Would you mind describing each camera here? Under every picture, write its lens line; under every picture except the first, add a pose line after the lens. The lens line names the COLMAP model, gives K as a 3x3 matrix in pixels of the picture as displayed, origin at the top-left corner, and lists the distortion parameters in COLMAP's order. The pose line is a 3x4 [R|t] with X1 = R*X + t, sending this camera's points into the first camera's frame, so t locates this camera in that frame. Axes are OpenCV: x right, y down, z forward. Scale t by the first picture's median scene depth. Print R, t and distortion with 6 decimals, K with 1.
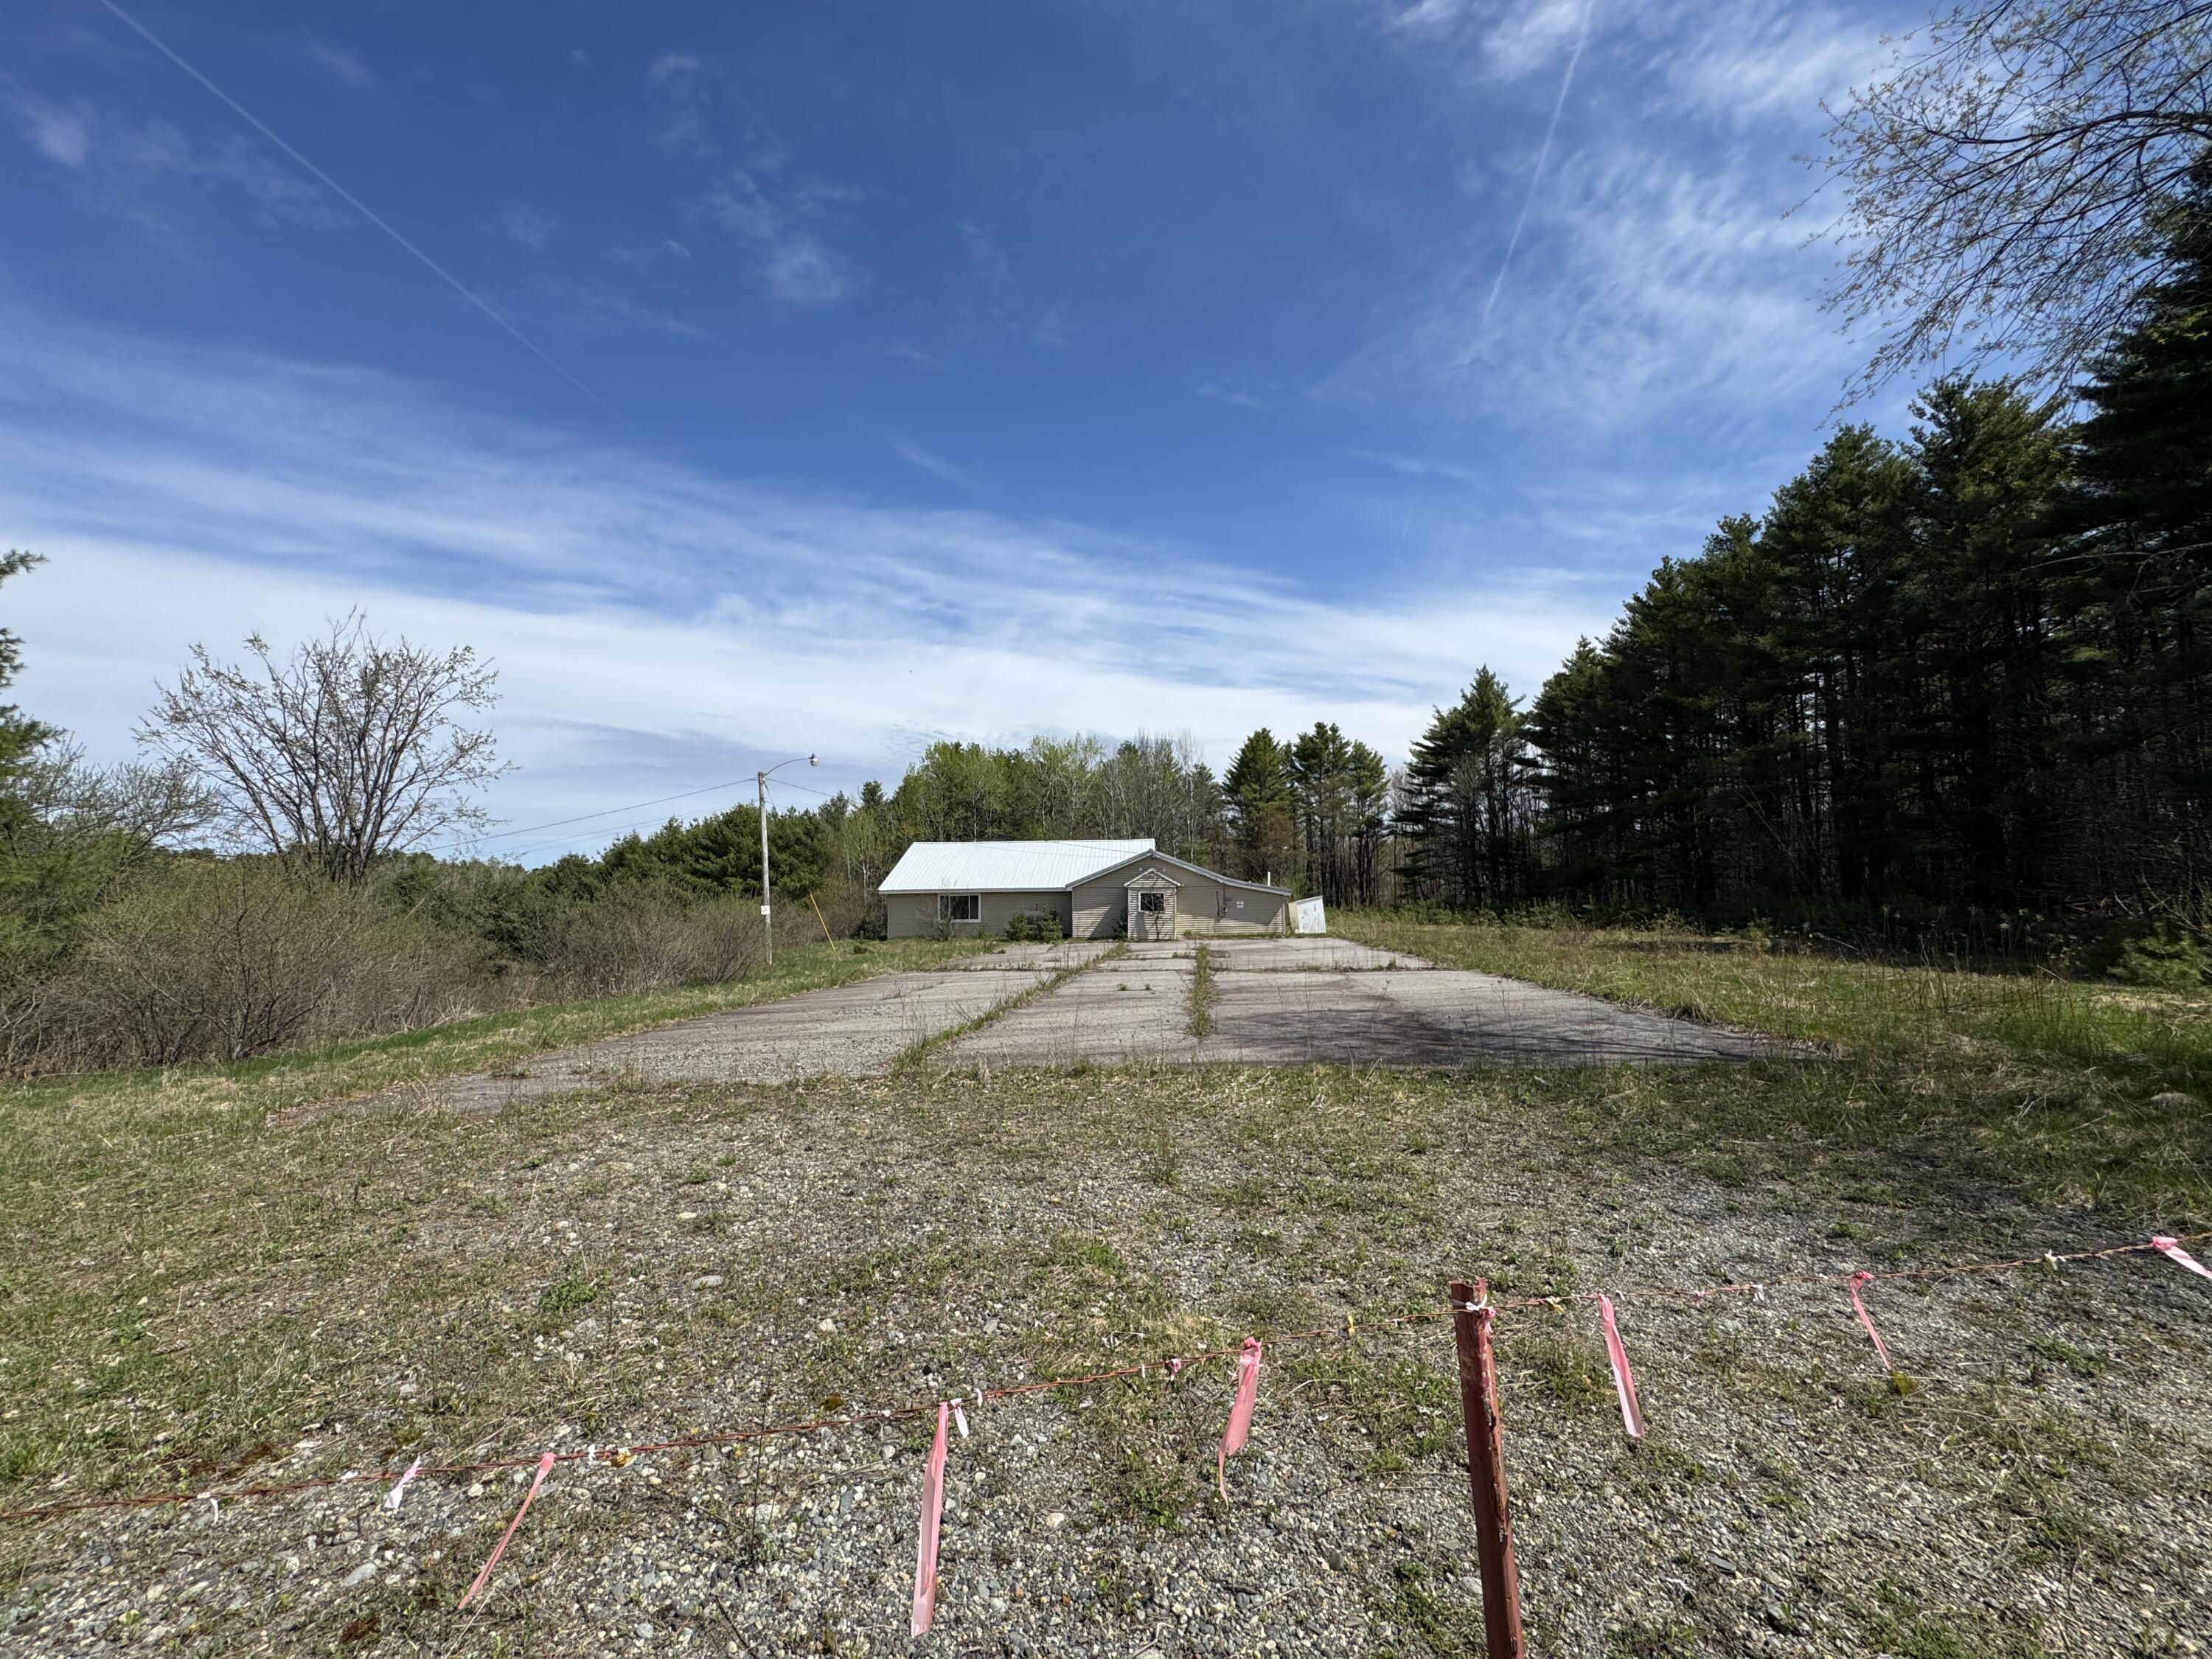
lens RADIAL K [[889.1, 0, 1105.8], [0, 889.1, 827.3], [0, 0, 1]] dist [-0.001221, -0.000107]
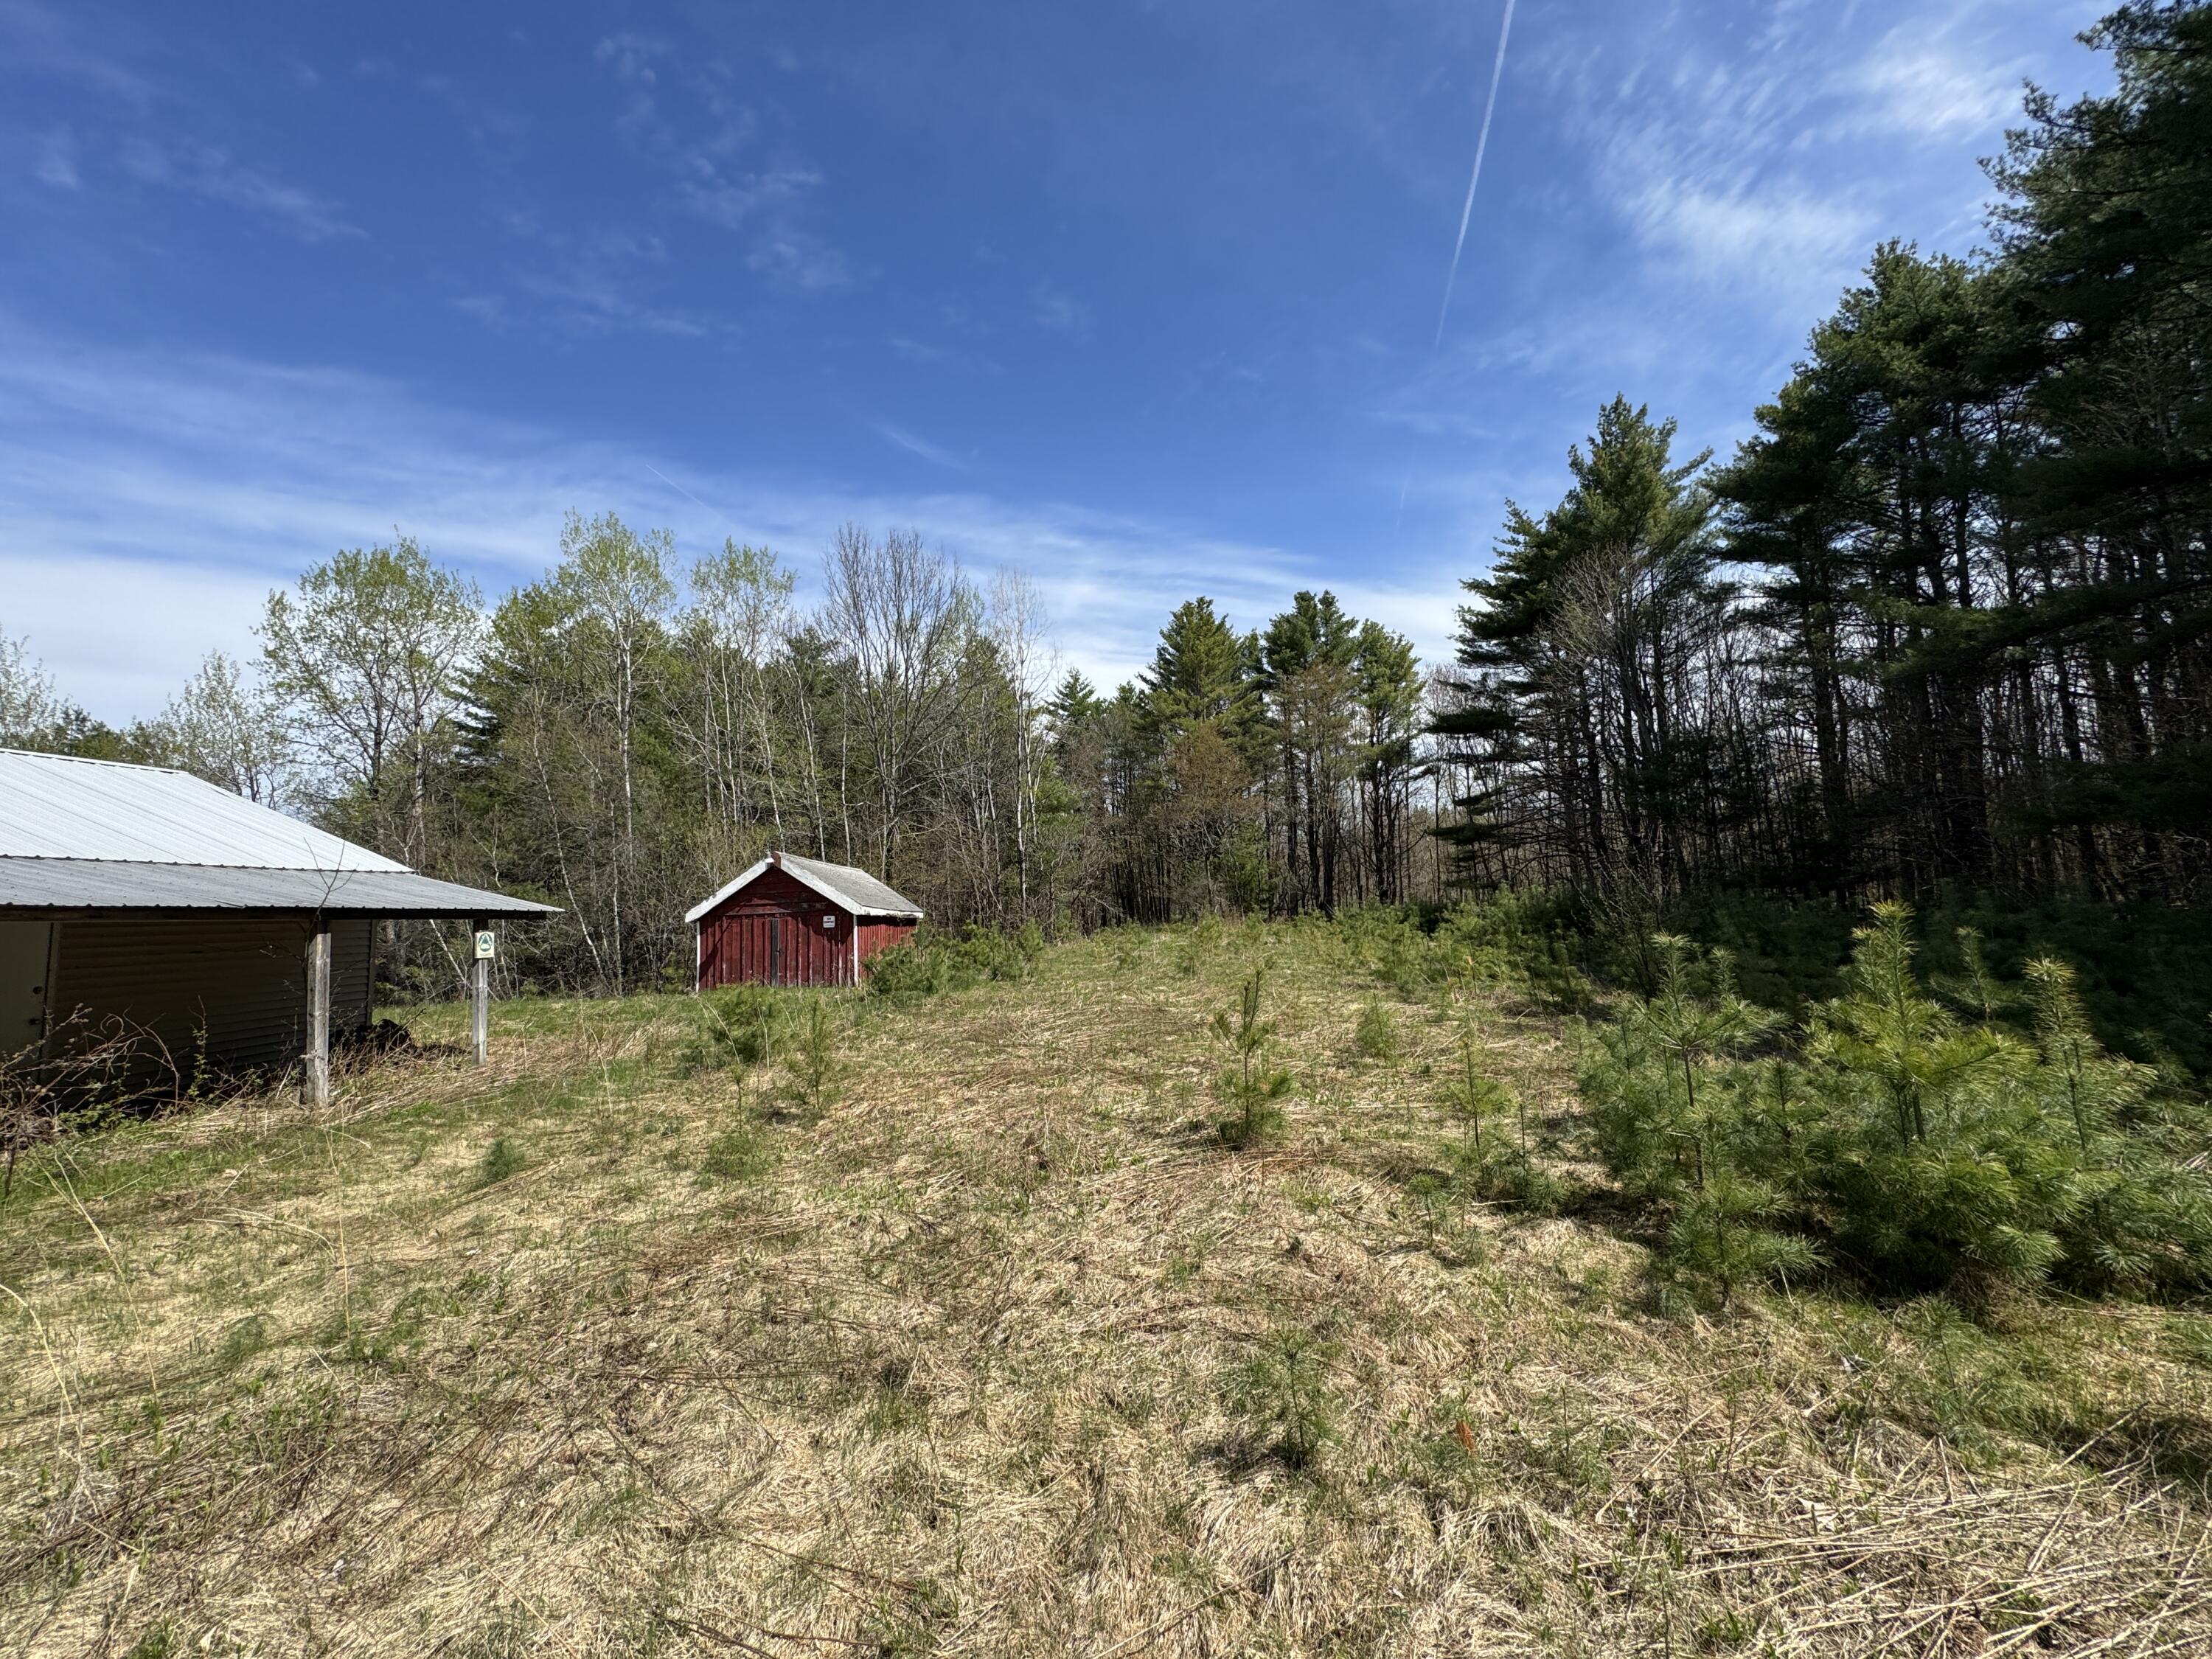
lens RADIAL K [[889.1, 0, 1103.6], [0, 889.1, 832.5], [0, 0, 1]] dist [-0.001221, -0.000107]
pose [[0.999271, -0.022518, -0.030837, 0.119261], [0.022675, 0.999732, 0.004754, 0.036852], [0.030721, -0.005450, 0.999513, 0.391085]]
